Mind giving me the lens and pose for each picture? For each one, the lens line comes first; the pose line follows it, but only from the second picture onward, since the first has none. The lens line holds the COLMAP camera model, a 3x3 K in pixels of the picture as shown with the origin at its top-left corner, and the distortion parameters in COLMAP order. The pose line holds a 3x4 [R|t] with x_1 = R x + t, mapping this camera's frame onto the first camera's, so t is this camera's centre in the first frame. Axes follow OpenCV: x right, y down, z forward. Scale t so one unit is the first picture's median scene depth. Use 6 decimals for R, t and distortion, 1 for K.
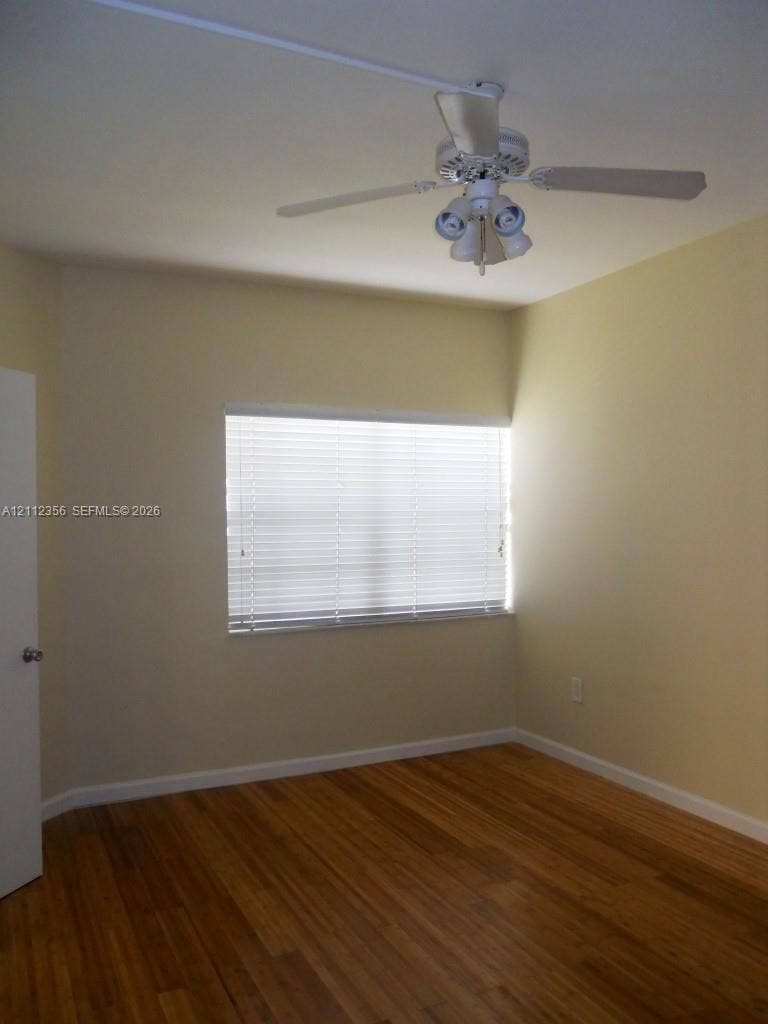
lens RADIAL K [[852.2, 0, 384.0], [0, 852.2, 512.0], [0, 0, 1]] dist [-0.061021, -0.010330]
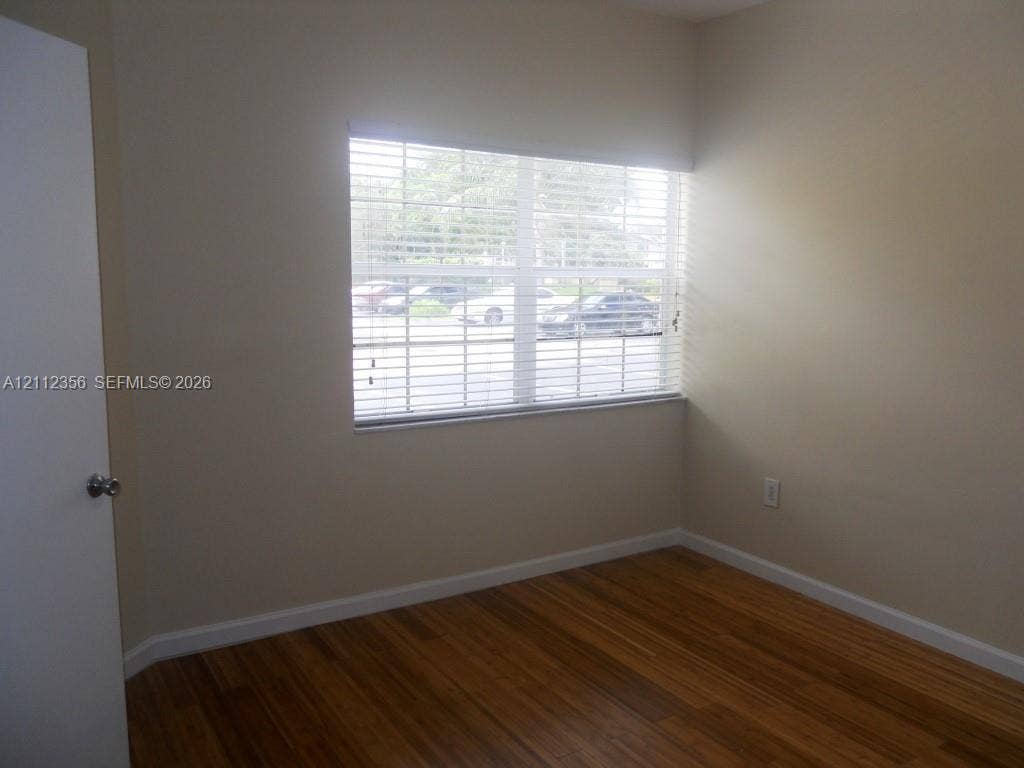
lens RADIAL K [[807.3, 0, 512.0], [0, 807.3, 384.0], [0, 0, 1]] dist [-0.052036, -0.002557]
pose [[0.990956, 0.004411, 0.134117, -0.145140], [-0.023975, 0.989198, 0.144613, -0.006988], [-0.132031, -0.146520, 0.980357, 0.281237]]
